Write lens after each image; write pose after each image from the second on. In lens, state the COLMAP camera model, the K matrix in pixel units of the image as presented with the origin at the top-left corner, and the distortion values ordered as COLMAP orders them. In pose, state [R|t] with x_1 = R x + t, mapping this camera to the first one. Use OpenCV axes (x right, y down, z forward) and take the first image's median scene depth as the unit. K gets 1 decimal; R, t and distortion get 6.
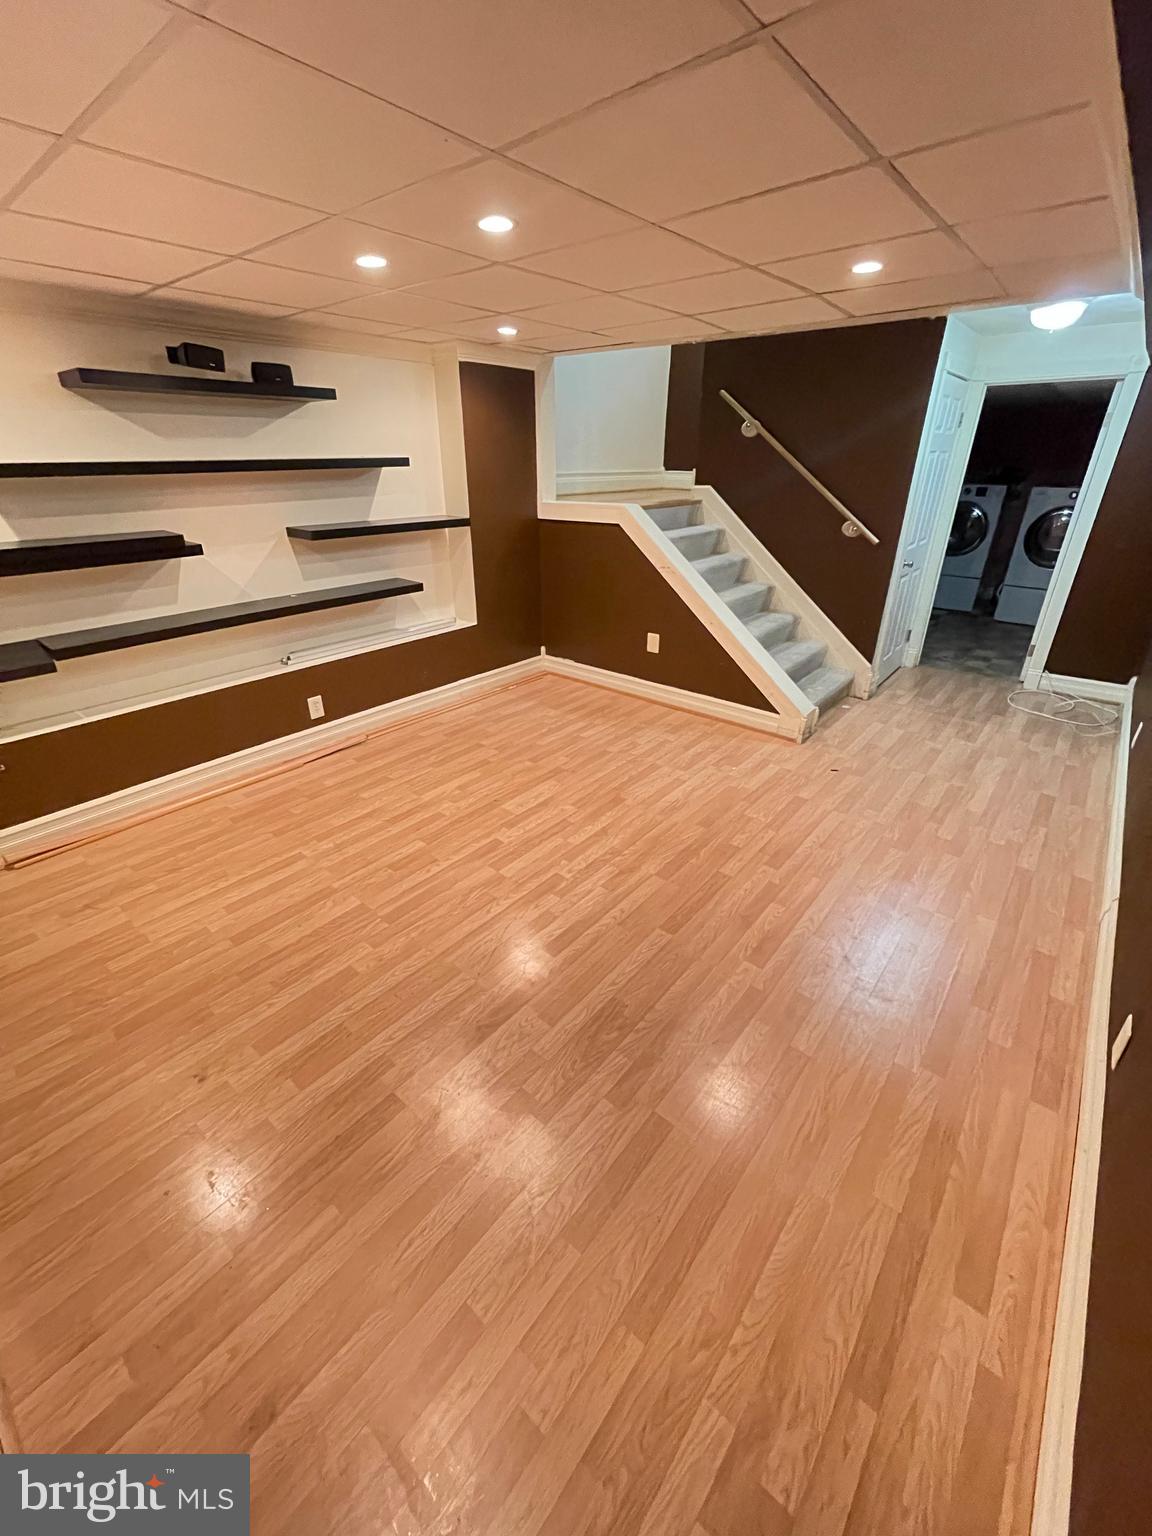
lens RADIAL K [[620.3, 0, 575.5], [0, 620.3, 750.5], [0, 0, 1]] dist [-0.001867, 0.008691]
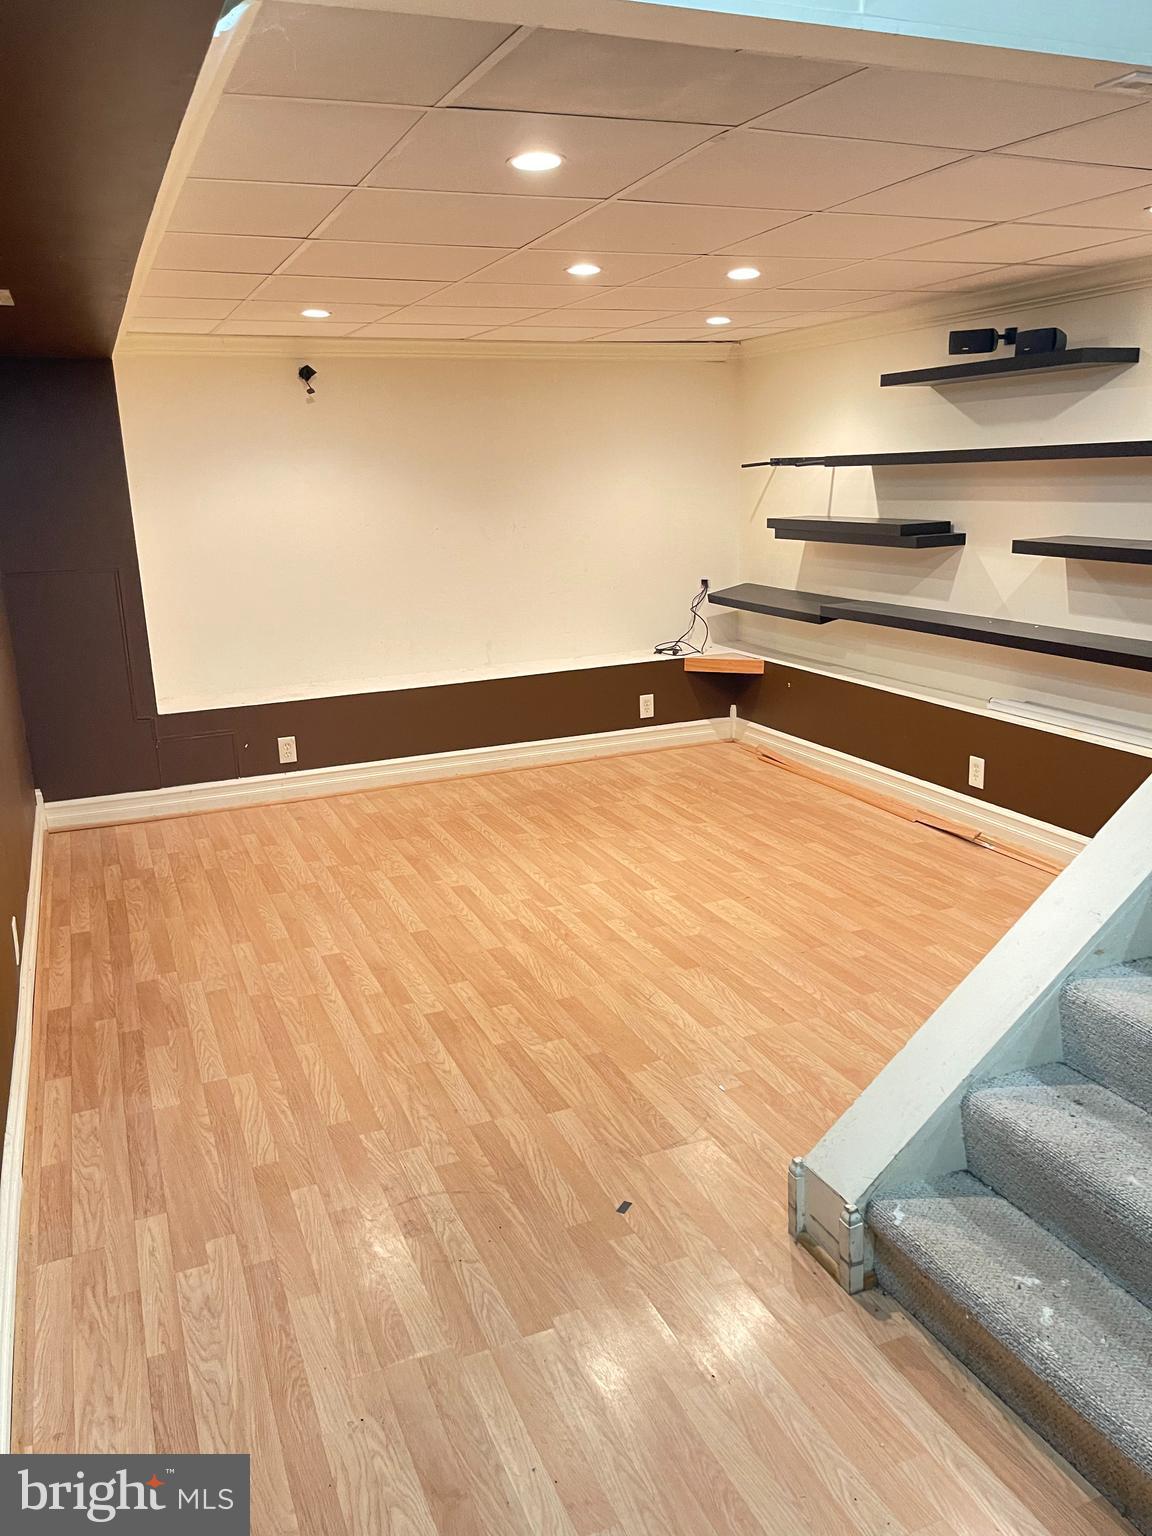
lens RADIAL K [[1151.3, 0, 576.0], [0, 1151.3, 768.0], [0, 0, 1]] dist [0.078102, -0.002257]
pose [[-0.450135, 0.241314, -0.859736, 1.195138], [-0.355438, 0.834814, 0.420417, -0.597268], [0.819172, 0.494827, -0.290006, 1.261954]]
